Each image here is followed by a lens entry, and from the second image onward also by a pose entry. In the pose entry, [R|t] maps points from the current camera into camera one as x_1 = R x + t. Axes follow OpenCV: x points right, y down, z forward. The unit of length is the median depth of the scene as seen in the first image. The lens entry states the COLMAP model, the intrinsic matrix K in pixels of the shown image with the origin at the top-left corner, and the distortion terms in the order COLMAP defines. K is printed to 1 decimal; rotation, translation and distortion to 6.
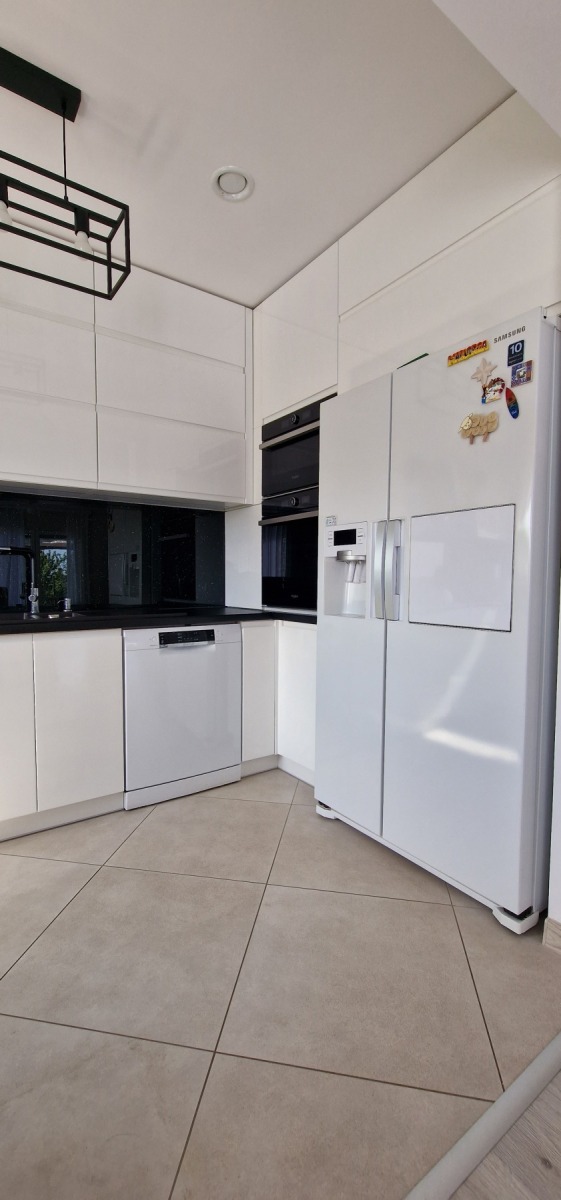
lens RADIAL K [[493.5, 0, 275.1], [0, 493.5, 605.6], [0, 0, 1]] dist [-0.000495, -0.000127]
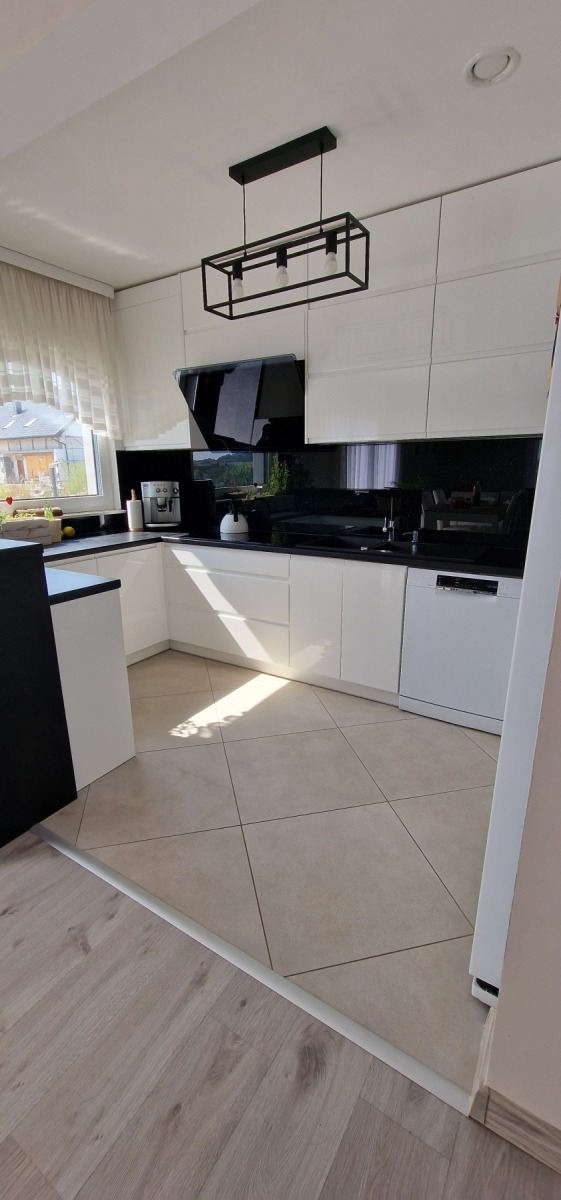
lens RADIAL K [[493.5, 0, 273.2], [0, 493.5, 606.3], [0, 0, 1]] dist [-0.000495, -0.000127]
pose [[0.374617, 0.246269, -0.893876, 0.685219], [-0.037816, 0.967336, 0.250659, -0.151517], [0.926408, -0.060099, 0.371694, 0.267164]]
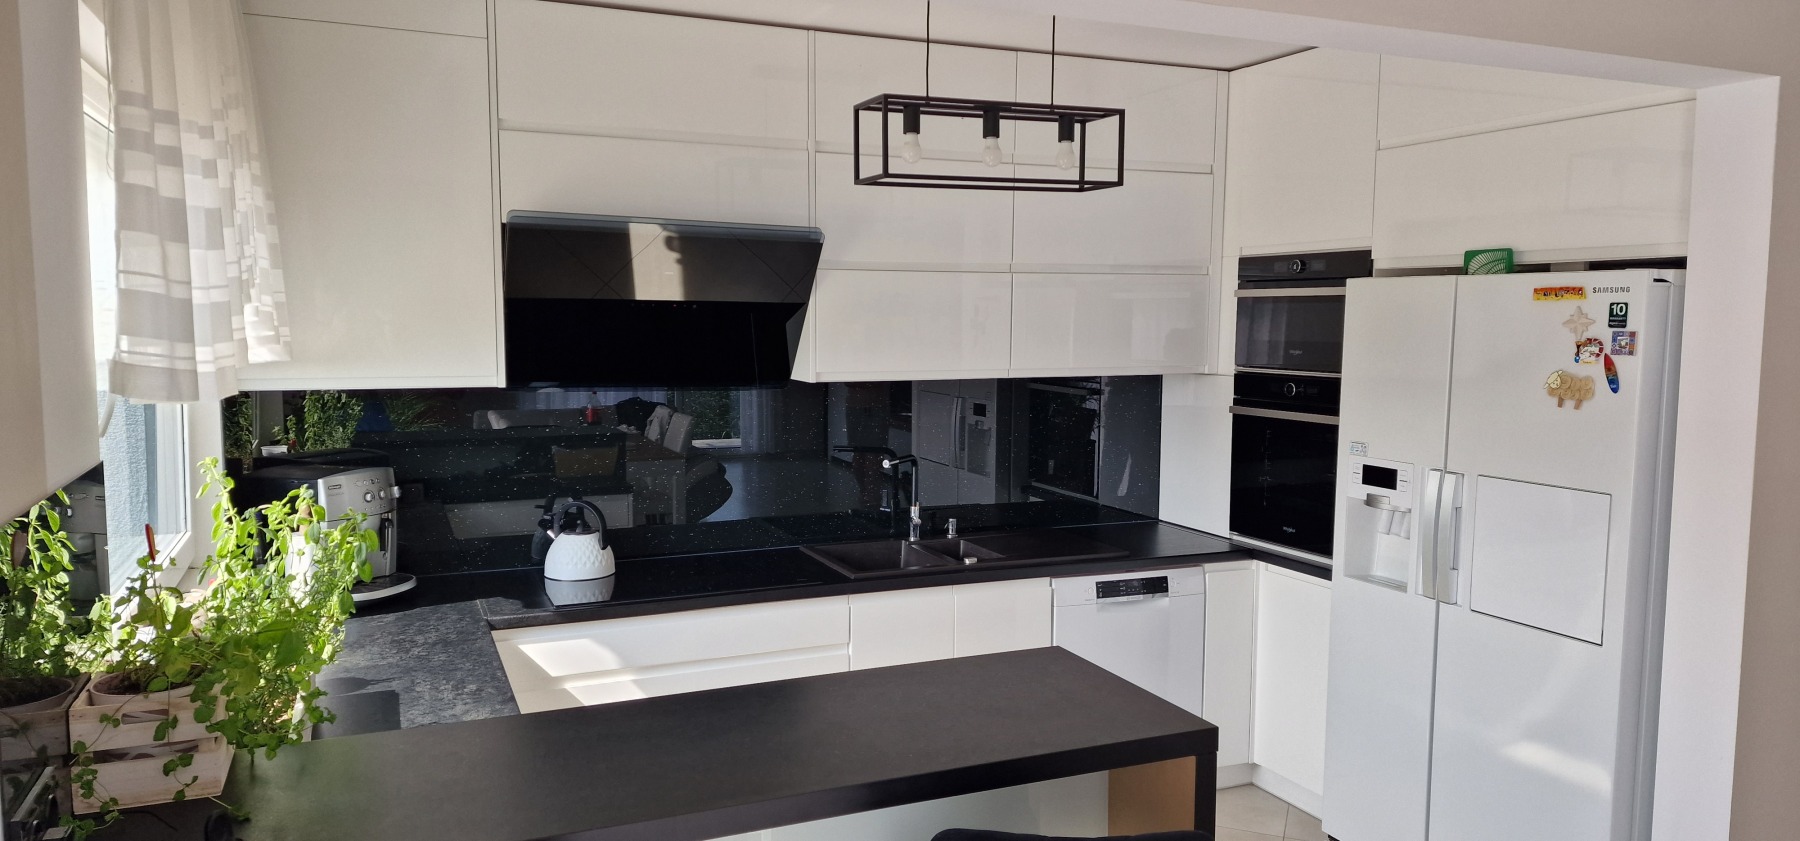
lens RADIAL K [[1203.0, 0, 885.6], [0, 1203.0, 416.3], [0, 0, 1]] dist [0.060227, -0.051822]
pose [[0.979368, 0.022507, -0.200830, -0.205396], [-0.016195, 0.999324, 0.033018, -0.263375], [0.201437, -0.029085, 0.979070, -0.857972]]
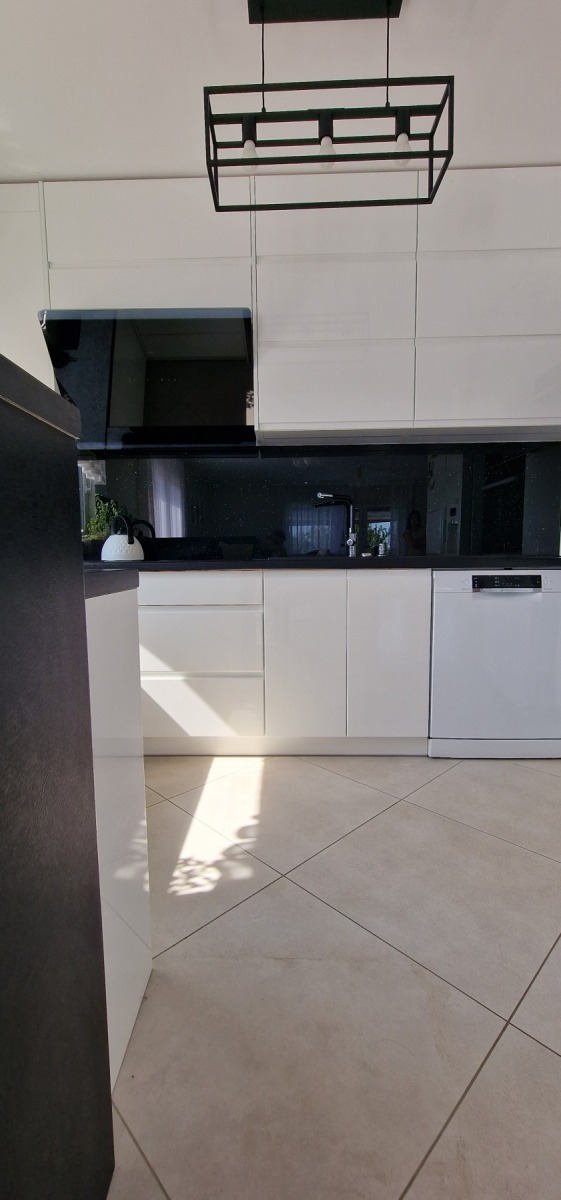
lens RADIAL K [[493.5, 0, 272.4], [0, 493.5, 607.1], [0, 0, 1]] dist [-0.000495, -0.000127]
pose [[0.804997, 0.050484, -0.591128, 0.009766], [-0.021016, 0.998174, 0.056627, 0.075814], [0.592907, -0.033161, 0.804588, 0.047201]]
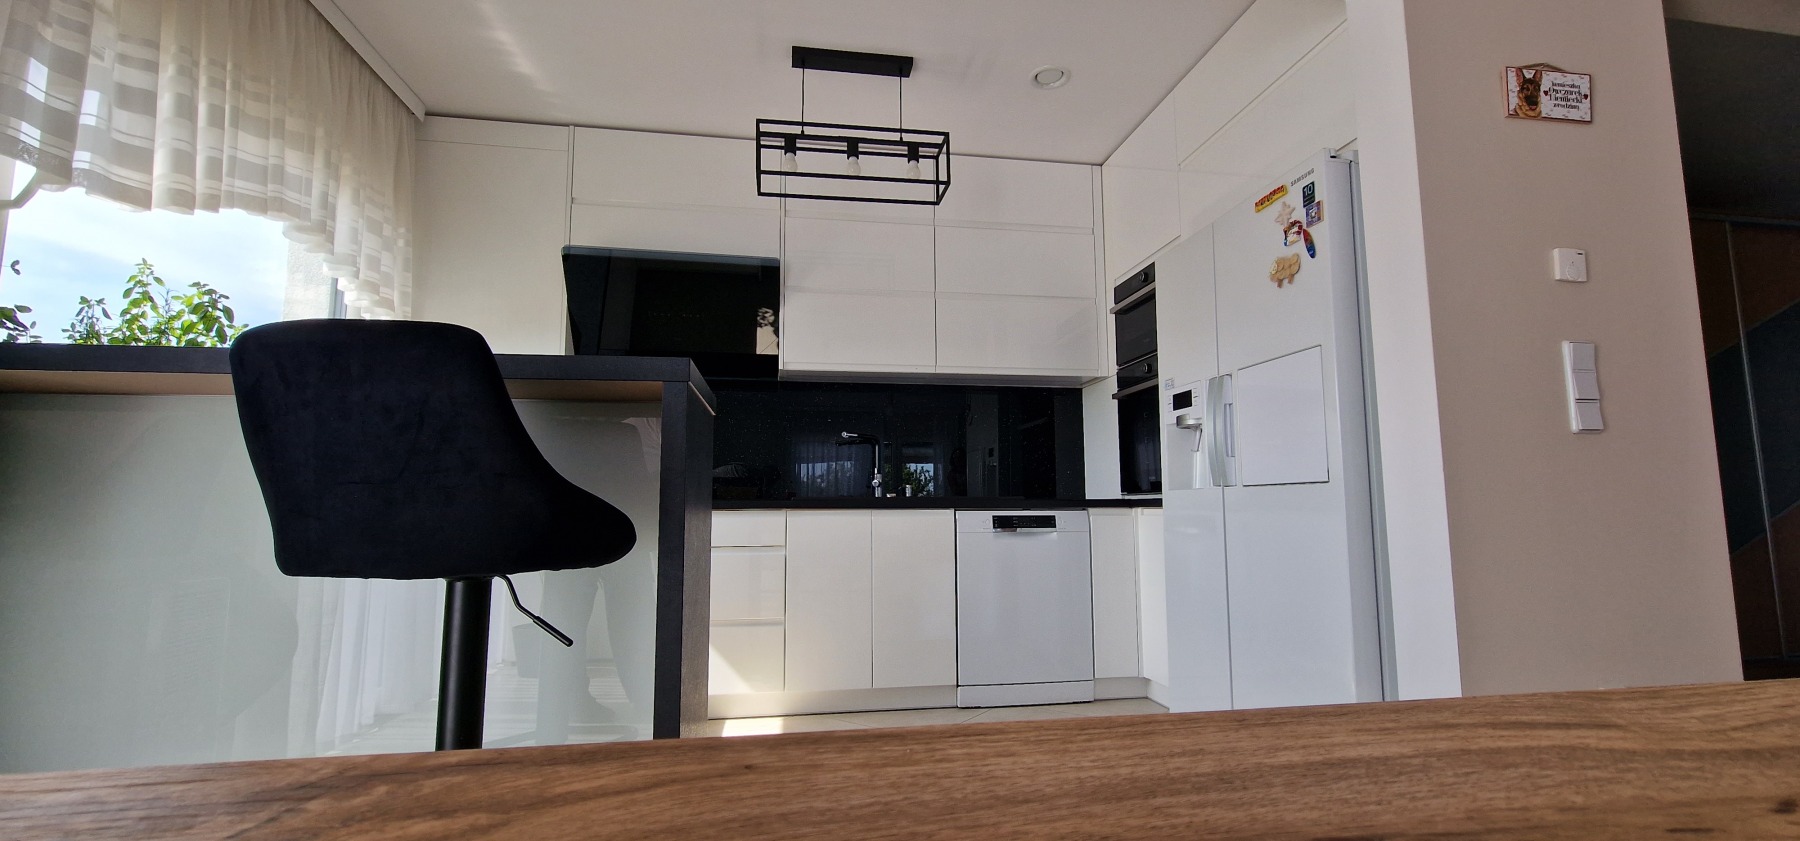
lens RADIAL K [[740.3, 0, 910.0], [0, 740.3, 425.5], [0, 0, 1]] dist [-0.000495, -0.000127]
pose [[0.904061, -0.054839, -0.423871, 0.251073], [-0.015820, 0.986761, -0.161405, 0.126475], [0.427111, 0.152626, 0.891225, -0.385381]]
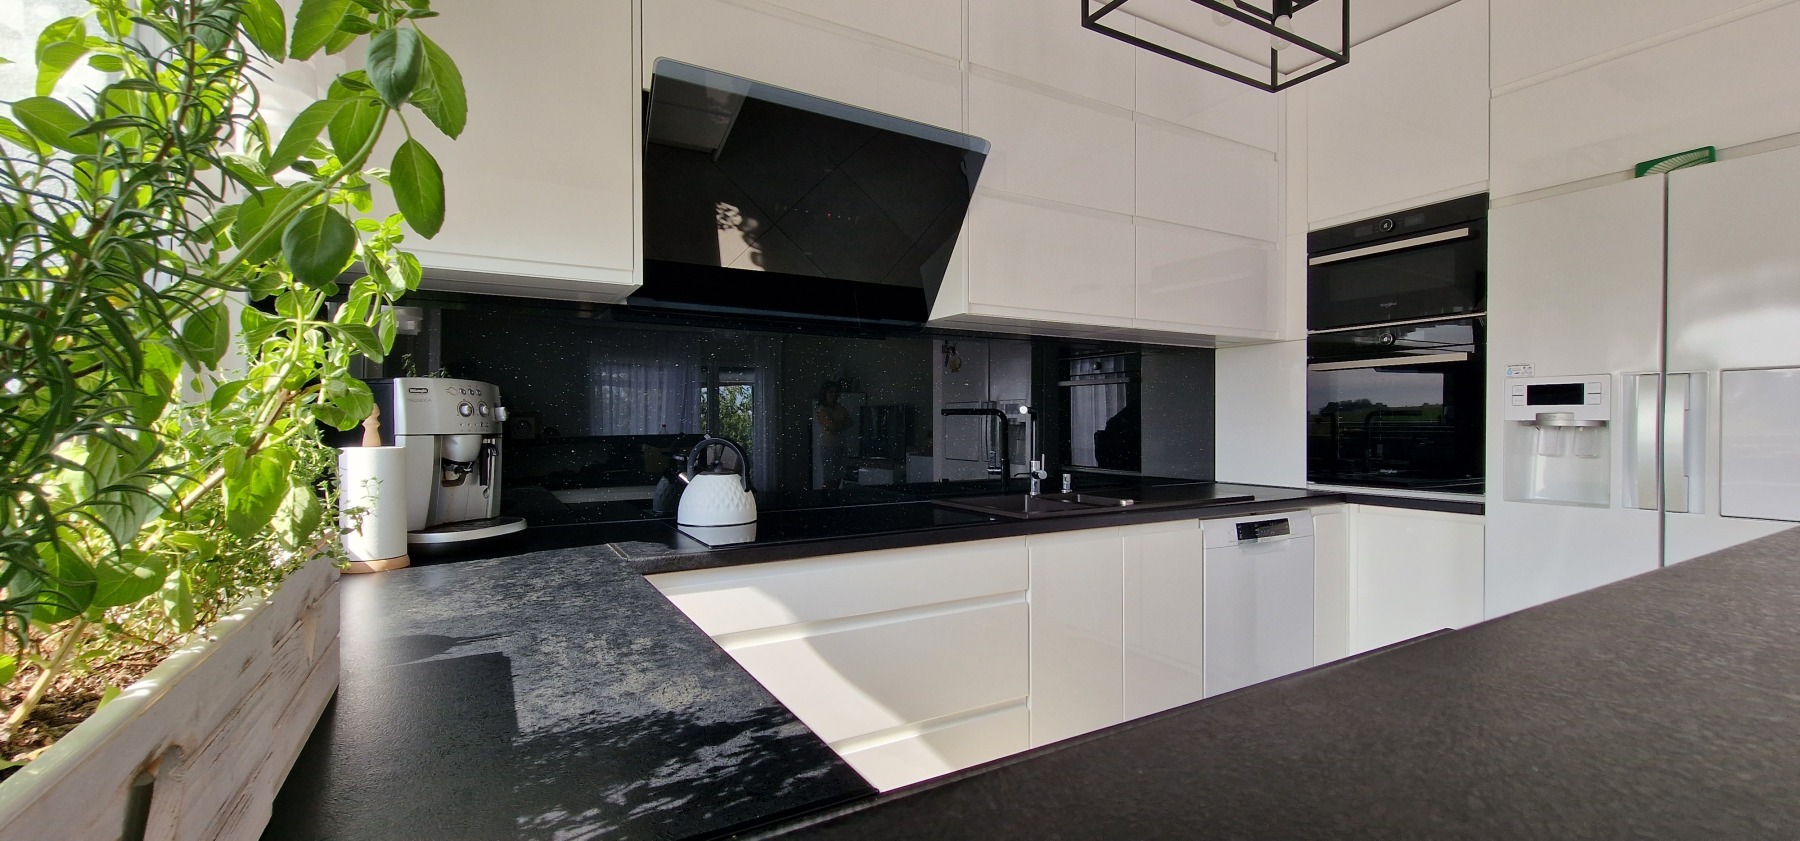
lens RADIAL K [[740.3, 0, 904.9], [0, 740.3, 426.7], [0, 0, 1]] dist [-0.000495, -0.000127]
pose [[0.996829, -0.004349, -0.079457, -0.688788], [0.000405, 0.998770, -0.049582, -0.036633], [0.079575, 0.049392, 0.995604, -0.141080]]
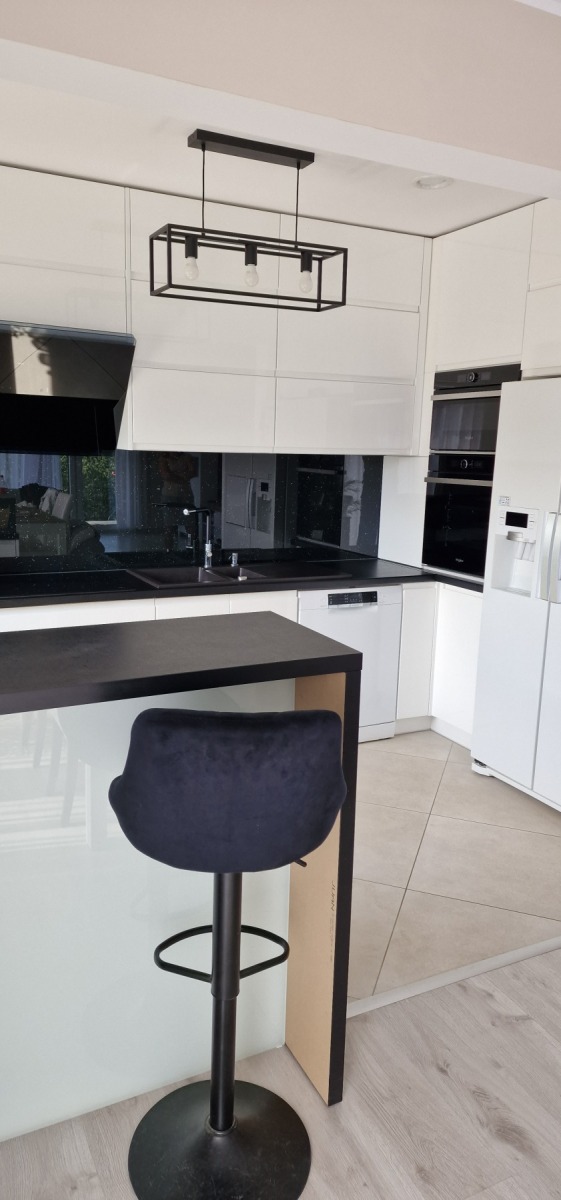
lens RADIAL K [[802.0, 0, 270.6], [0, 802.0, 593.6], [0, 0, 1]] dist [0.060227, -0.051822]
pose [[0.988339, 0.050775, -0.143554, -0.121099], [-0.032339, 0.991252, 0.127963, -0.178090], [0.148796, -0.121828, 0.981335, -0.778310]]
